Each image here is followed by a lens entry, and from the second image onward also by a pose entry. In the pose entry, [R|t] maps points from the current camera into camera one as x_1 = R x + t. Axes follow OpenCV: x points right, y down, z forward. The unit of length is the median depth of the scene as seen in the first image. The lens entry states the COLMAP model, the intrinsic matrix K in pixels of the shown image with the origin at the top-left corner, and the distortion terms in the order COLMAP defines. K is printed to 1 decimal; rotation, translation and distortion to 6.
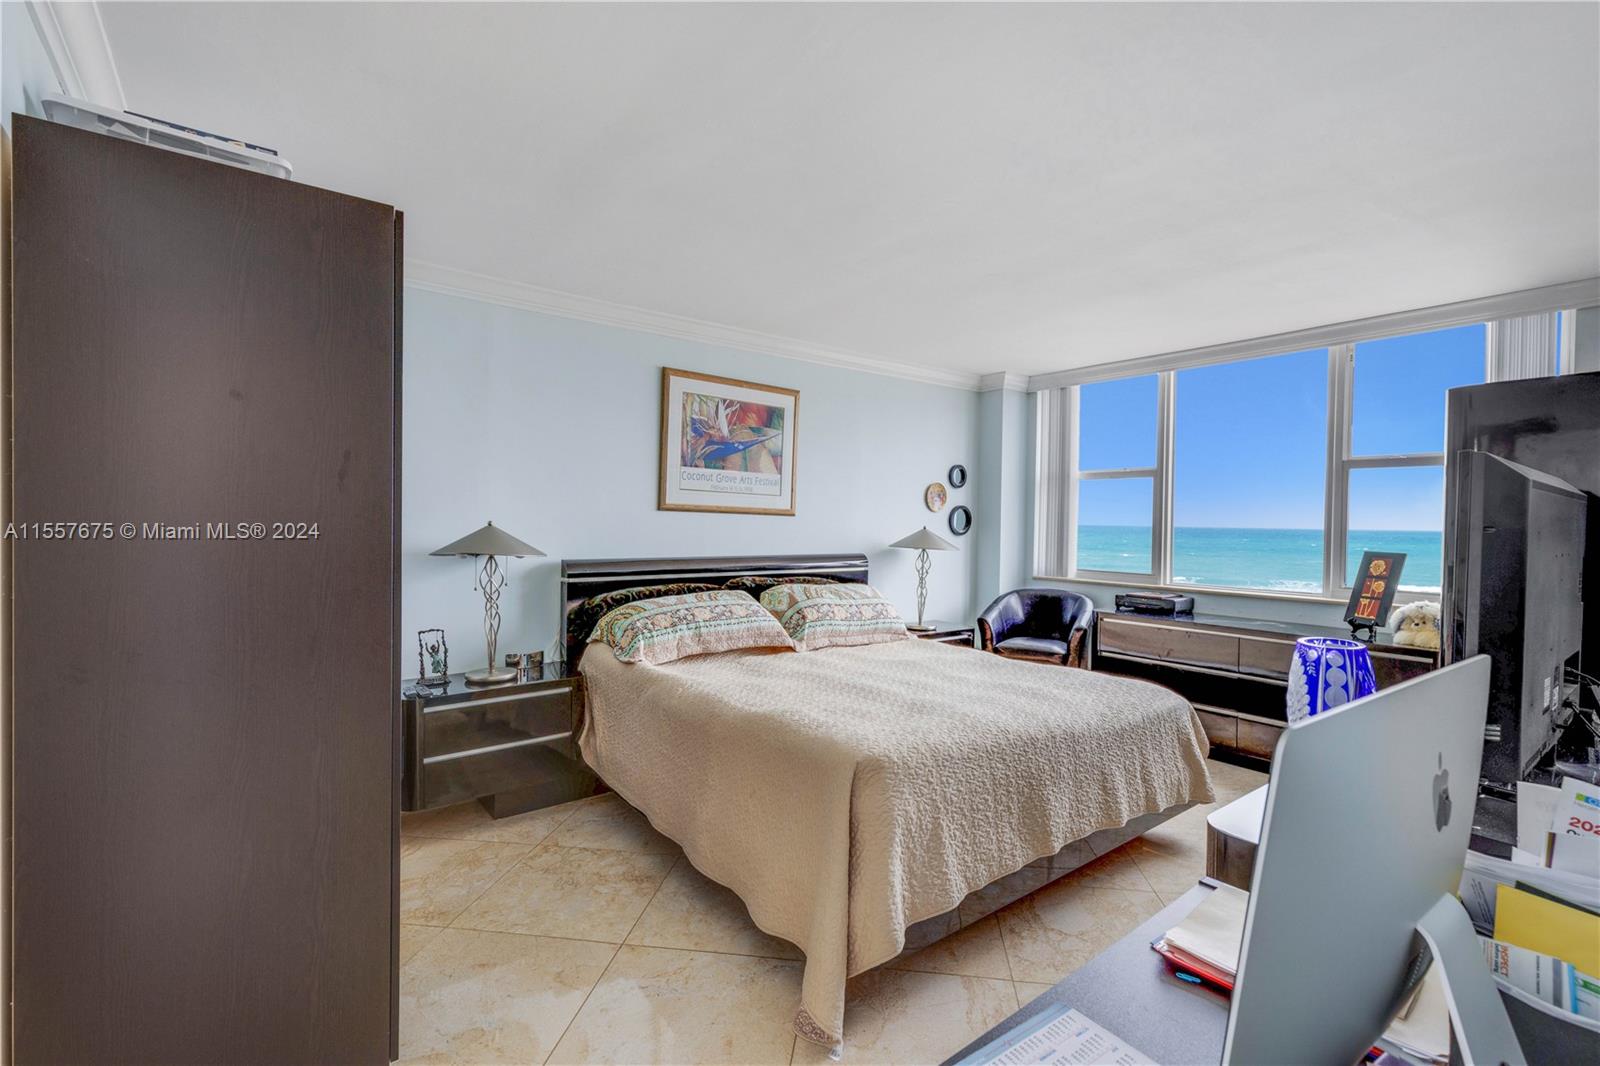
lens RADIAL K [[707.5, 0, 808.4], [0, 707.5, 531.5], [0, 0, 1]] dist [0.007106, -0.000323]
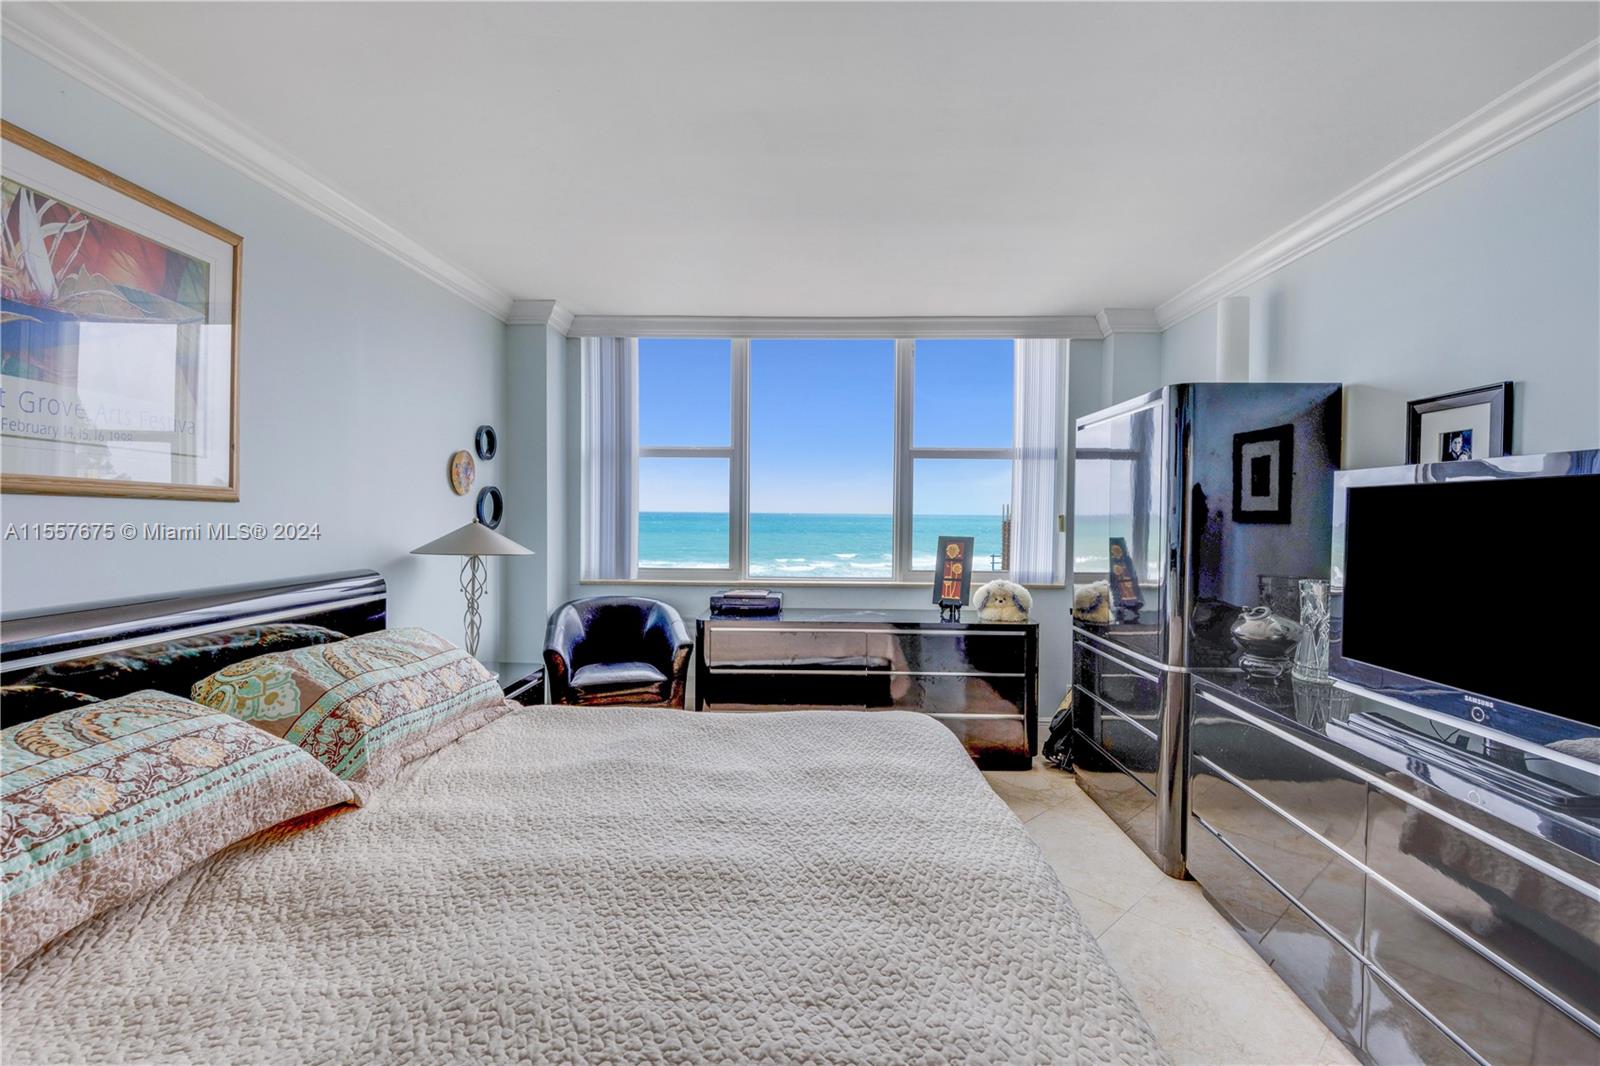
lens RADIAL K [[714.0, 0, 803.8], [0, 714.0, 531.1], [0, 0, 1]] dist [0.004885, -0.000078]
pose [[0.639285, -0.030249, 0.768375, -0.157145], [0.014602, 0.999523, 0.027200, -0.010836], [-0.768831, -0.006169, 0.639422, 0.435048]]
